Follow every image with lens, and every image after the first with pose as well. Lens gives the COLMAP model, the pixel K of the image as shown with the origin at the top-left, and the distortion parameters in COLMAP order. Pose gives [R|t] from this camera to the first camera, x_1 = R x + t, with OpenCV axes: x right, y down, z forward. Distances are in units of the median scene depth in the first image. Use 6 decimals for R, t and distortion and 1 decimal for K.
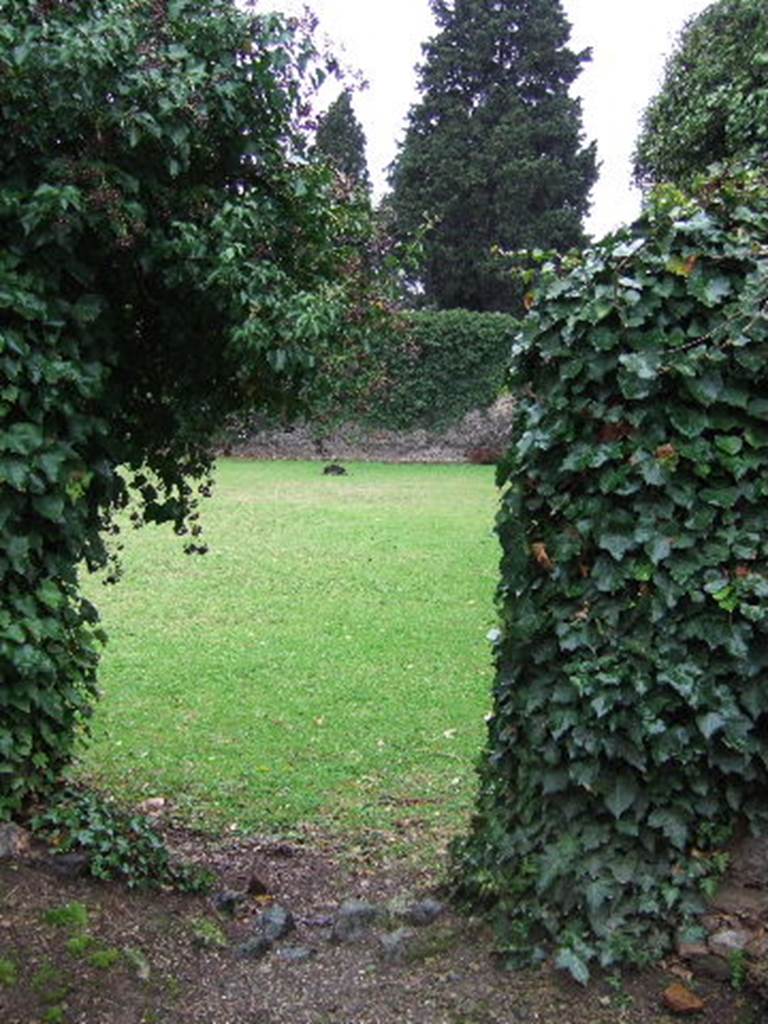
lens RADIAL K [[1100.1, 0, 384.0], [0, 1100.1, 512.0], [0, 0, 1]] dist [-0.092263, 0.058266]
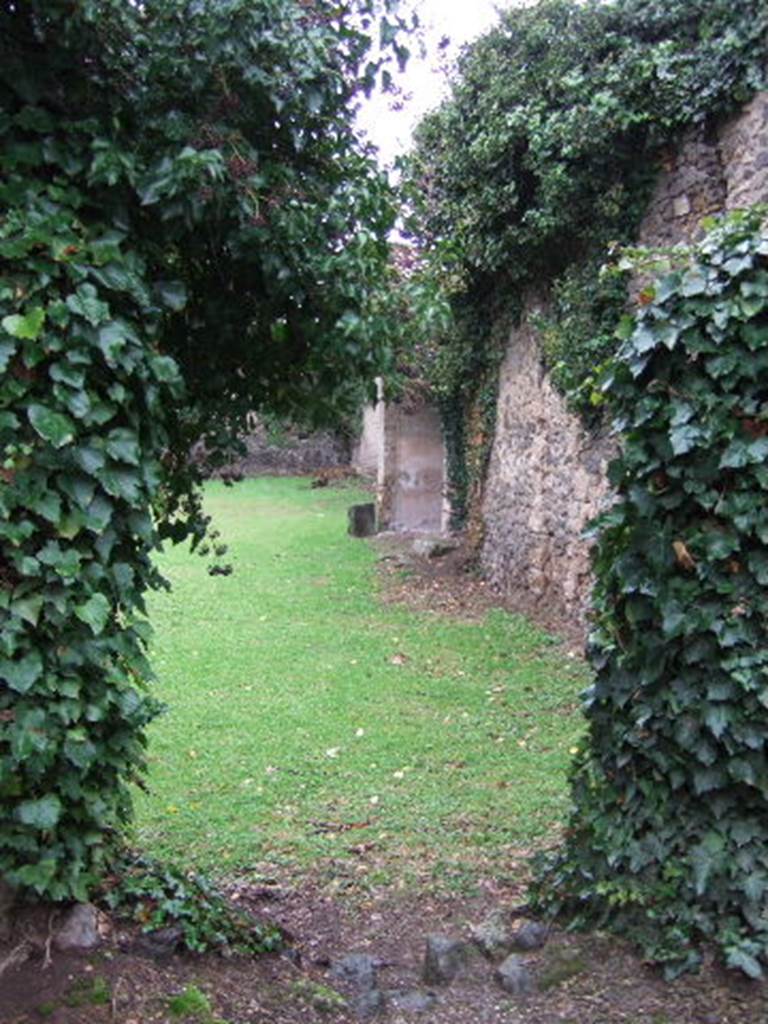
lens RADIAL K [[1100.1, 0, 384.0], [0, 1100.1, 512.0], [0, 0, 1]] dist [-0.092263, 0.058266]
pose [[0.956034, -0.036620, 0.290961, -0.383861], [0.041030, 0.999117, -0.009068, -0.000412], [-0.290372, 0.020607, 0.956692, 0.128433]]
